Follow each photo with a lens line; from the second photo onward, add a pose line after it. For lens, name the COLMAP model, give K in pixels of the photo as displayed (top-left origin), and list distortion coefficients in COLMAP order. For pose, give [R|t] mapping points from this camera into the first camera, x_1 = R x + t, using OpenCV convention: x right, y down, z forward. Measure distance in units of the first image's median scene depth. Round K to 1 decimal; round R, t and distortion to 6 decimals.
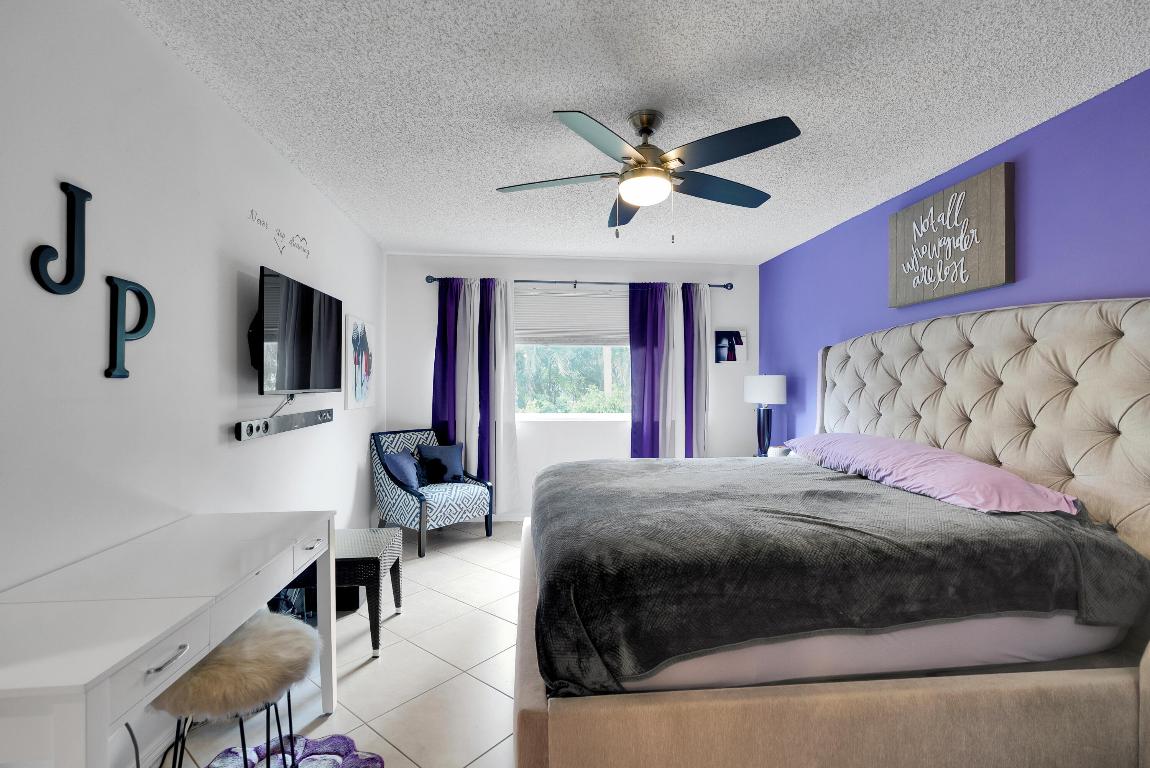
lens RADIAL K [[527.9, 0, 572.4], [0, 527.9, 399.2], [0, 0, 1]] dist [-0.013134, 0.004407]
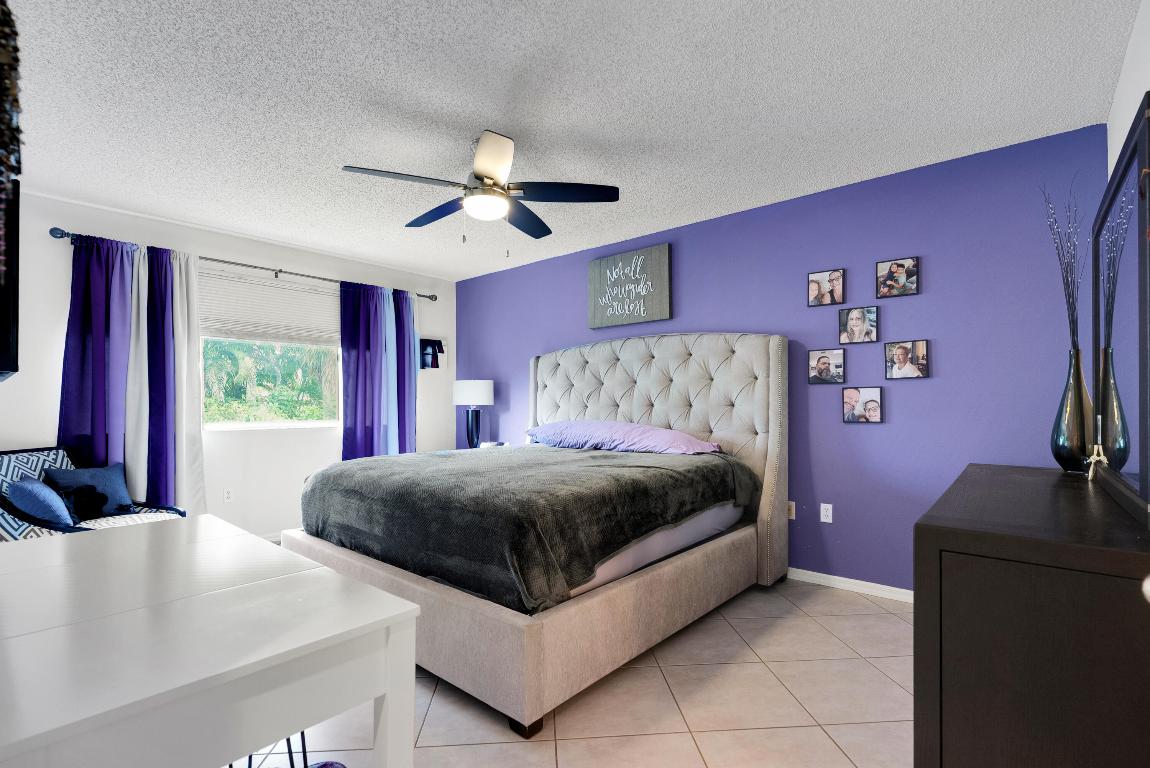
lens RADIAL K [[536.0, 0, 583.1], [0, 536.0, 420.8], [0, 0, 1]] dist [-0.011878, 0.002744]
pose [[0.718611, -0.029384, 0.694791, -0.464364], [0.026805, 0.999535, 0.014547, 0.054508], [-0.694895, 0.008170, 0.719064, 0.006323]]
